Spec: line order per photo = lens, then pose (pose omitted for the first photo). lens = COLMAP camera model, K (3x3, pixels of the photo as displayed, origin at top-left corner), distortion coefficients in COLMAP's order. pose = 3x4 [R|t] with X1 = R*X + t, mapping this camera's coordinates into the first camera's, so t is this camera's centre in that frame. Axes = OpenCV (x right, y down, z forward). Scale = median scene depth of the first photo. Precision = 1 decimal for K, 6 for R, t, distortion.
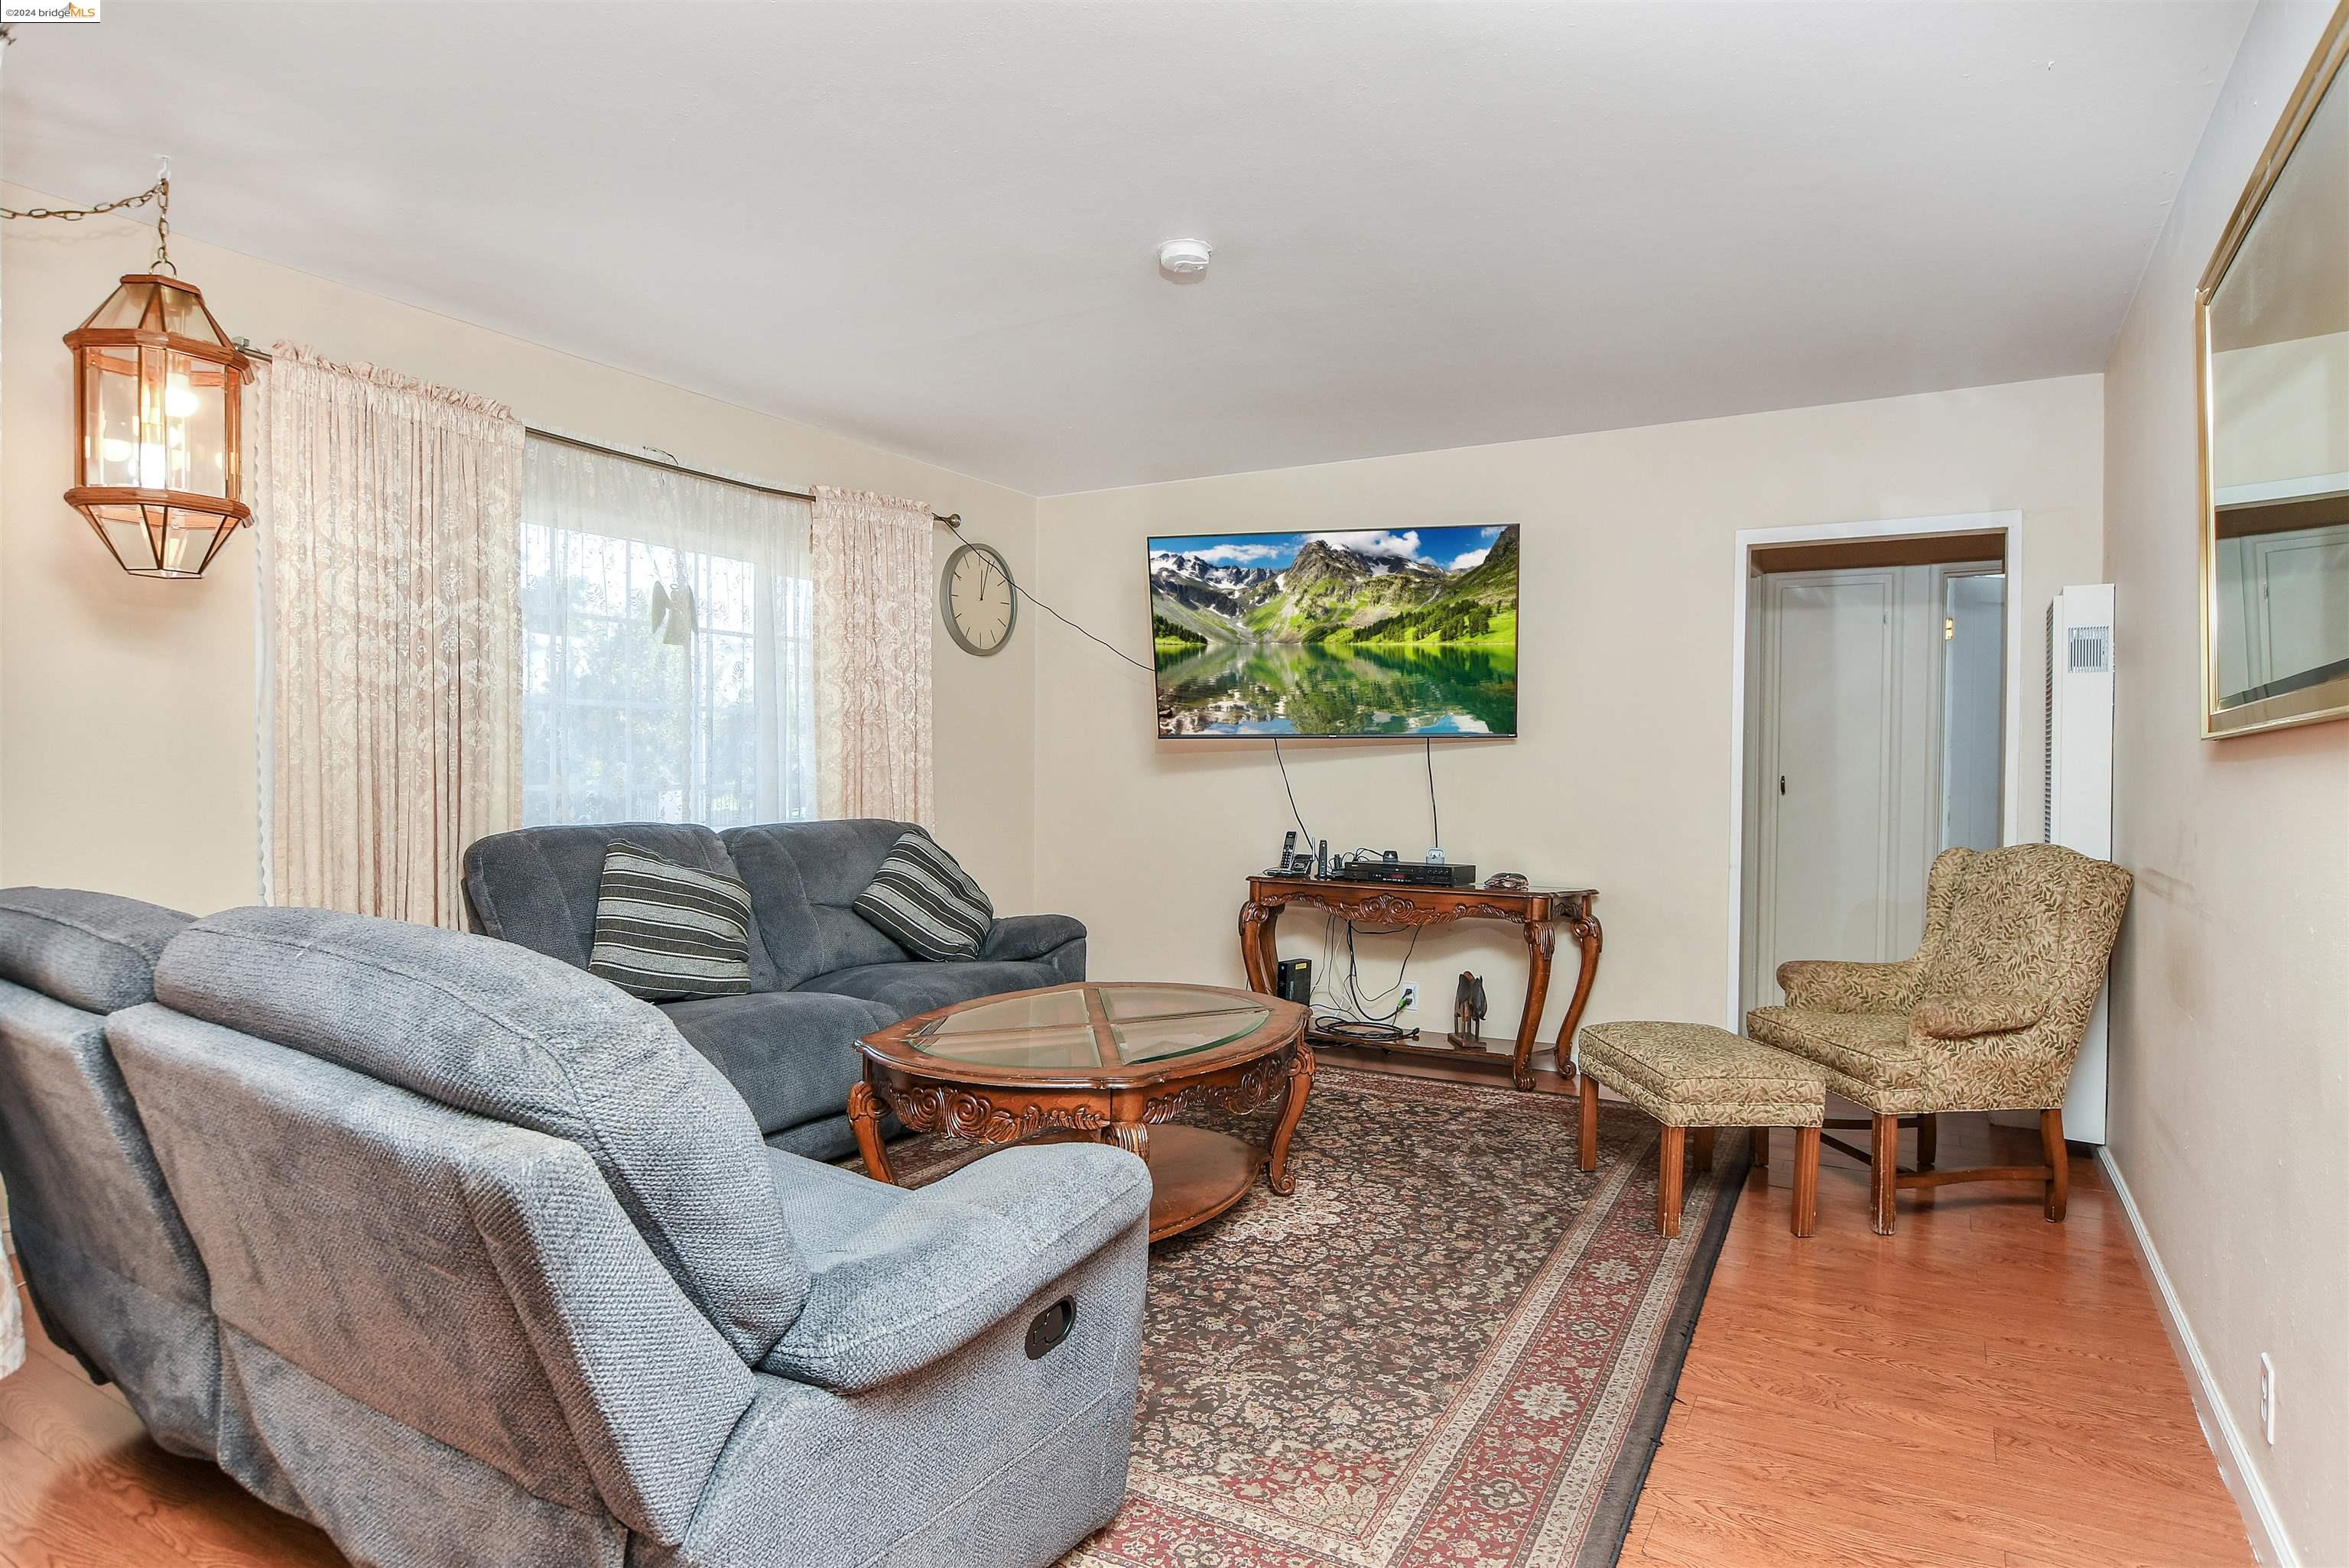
lens RADIAL K [[1280.9, 0, 1166.8], [0, 1280.9, 803.8], [0, 0, 1]] dist [-0.016590, 0.001218]
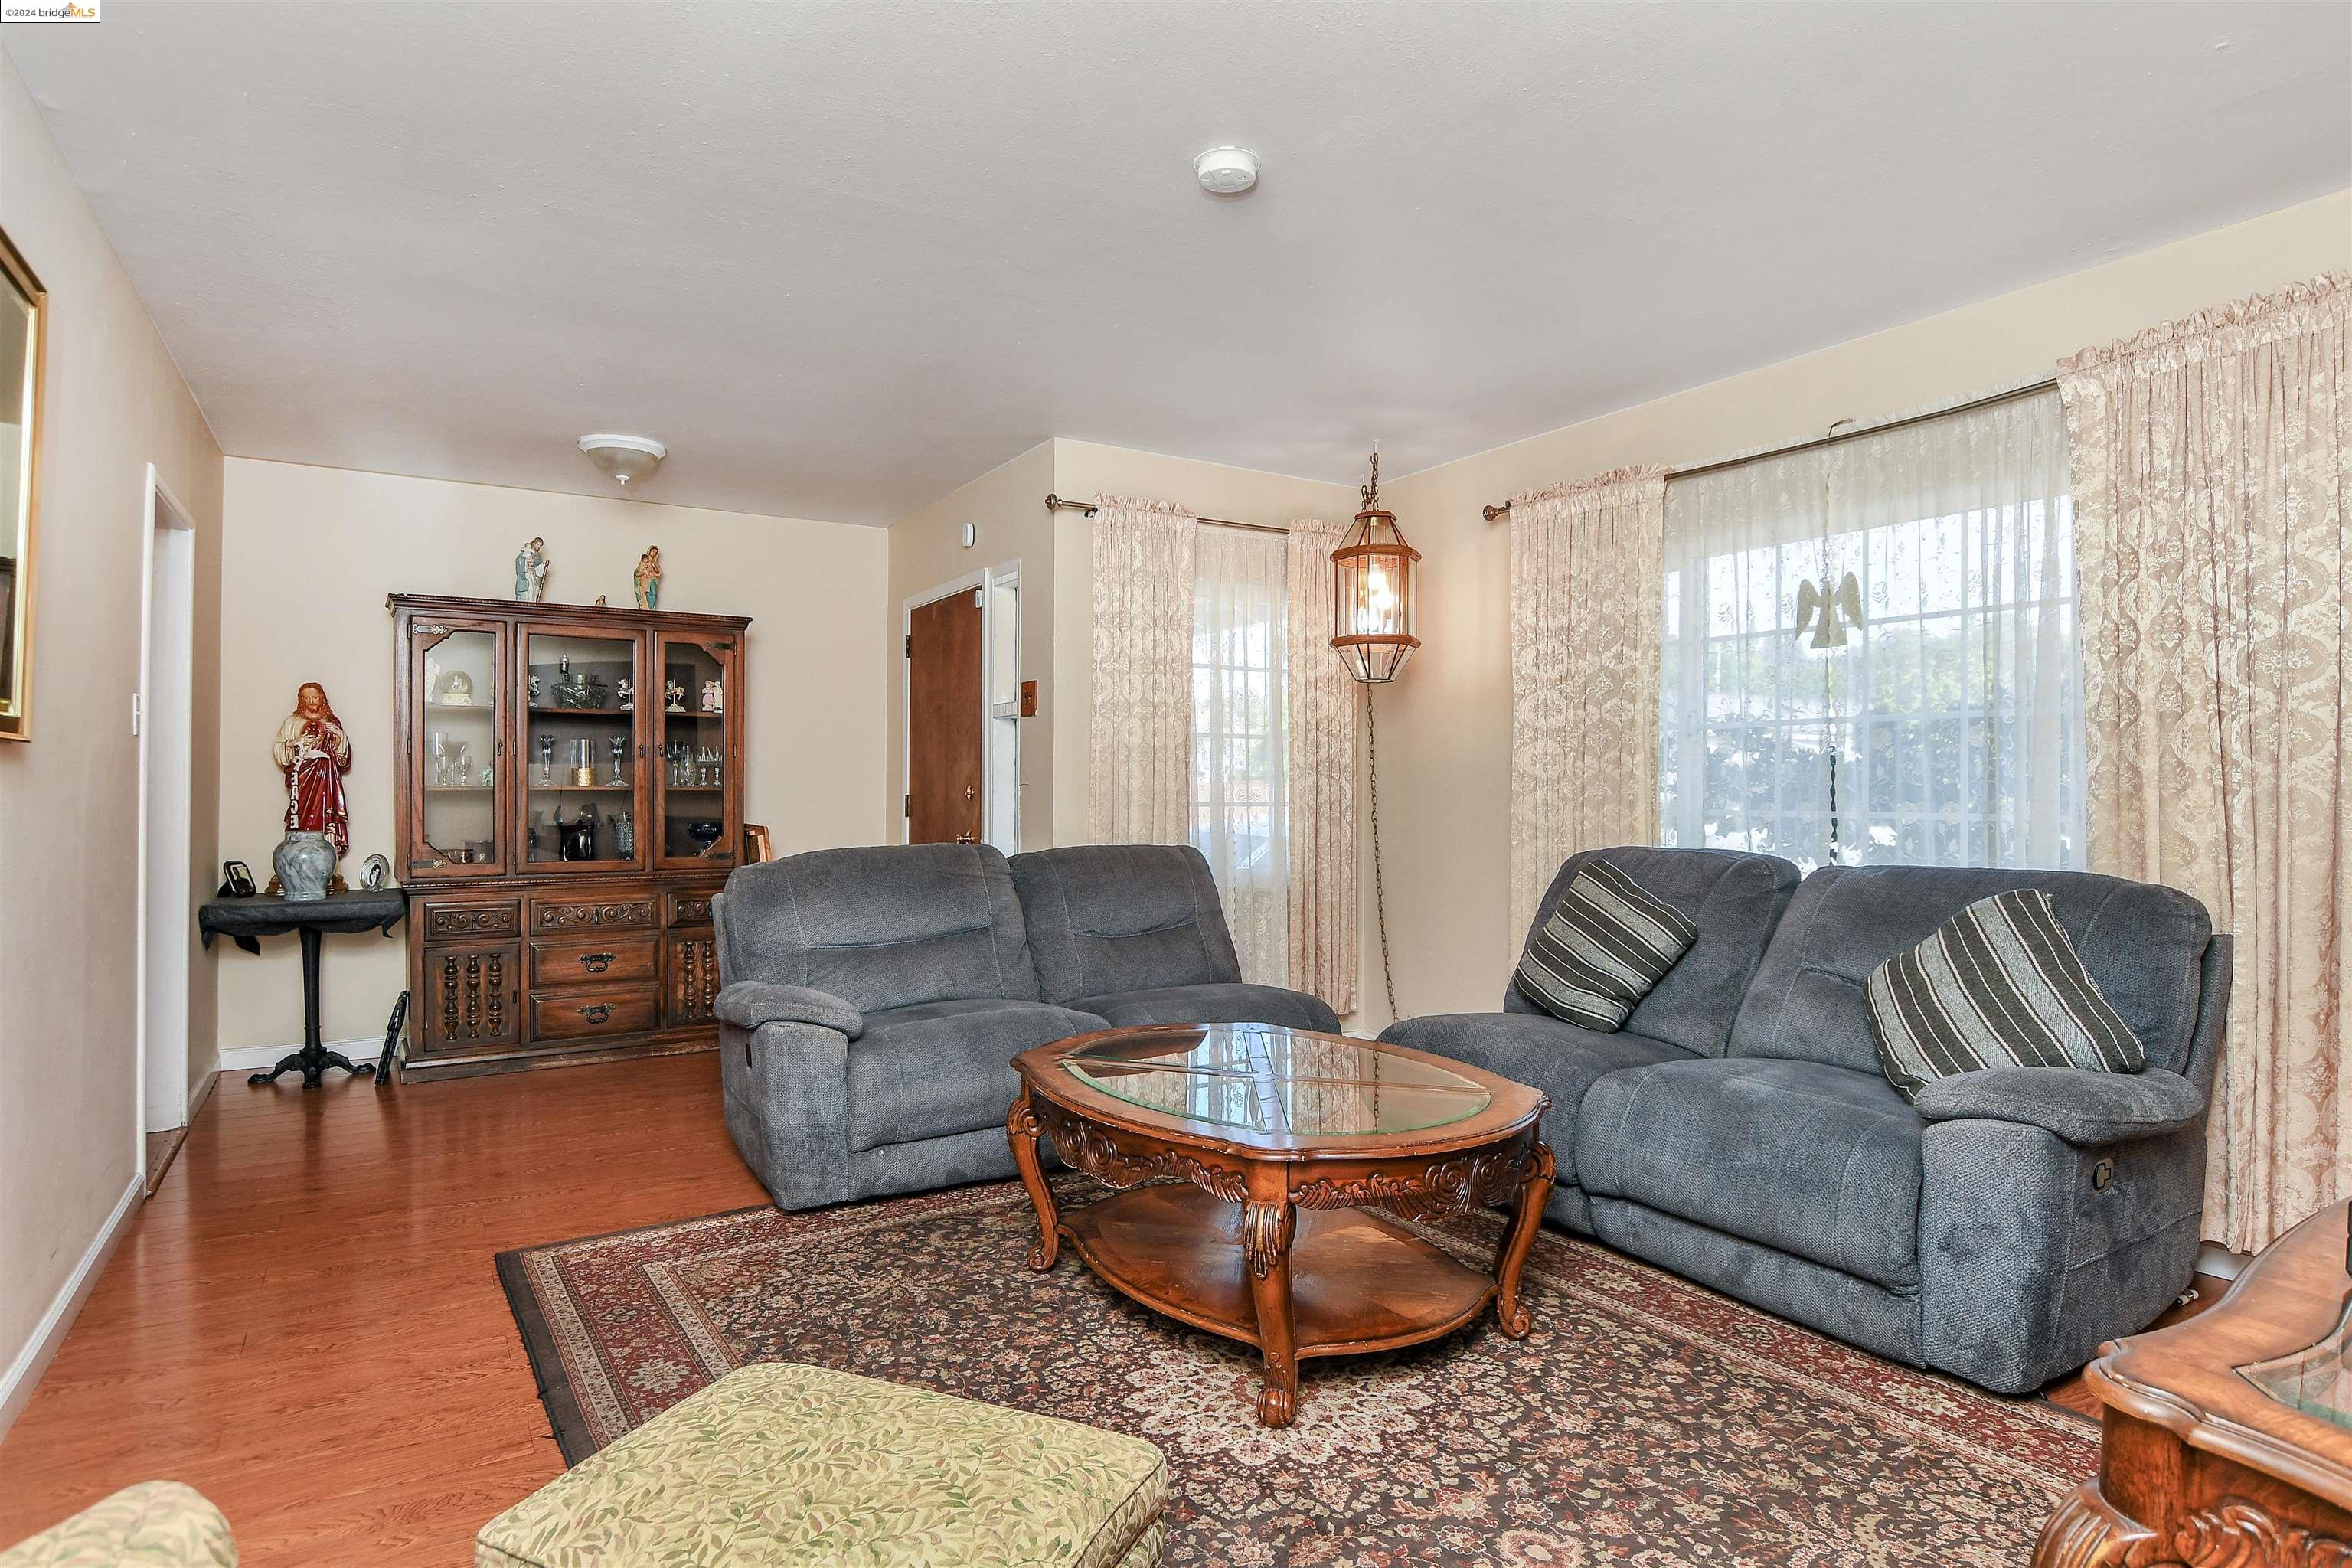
lens RADIAL K [[1282.7, 0, 1168.3], [0, 1282.7, 803.9], [0, 0, 1]] dist [-0.016590, 0.001218]
pose [[-0.468454, 0.002827, -0.883483, 0.644728], [-0.027885, 0.999449, 0.017984, -0.027601], [0.883047, 0.033060, -0.468118, 1.153337]]
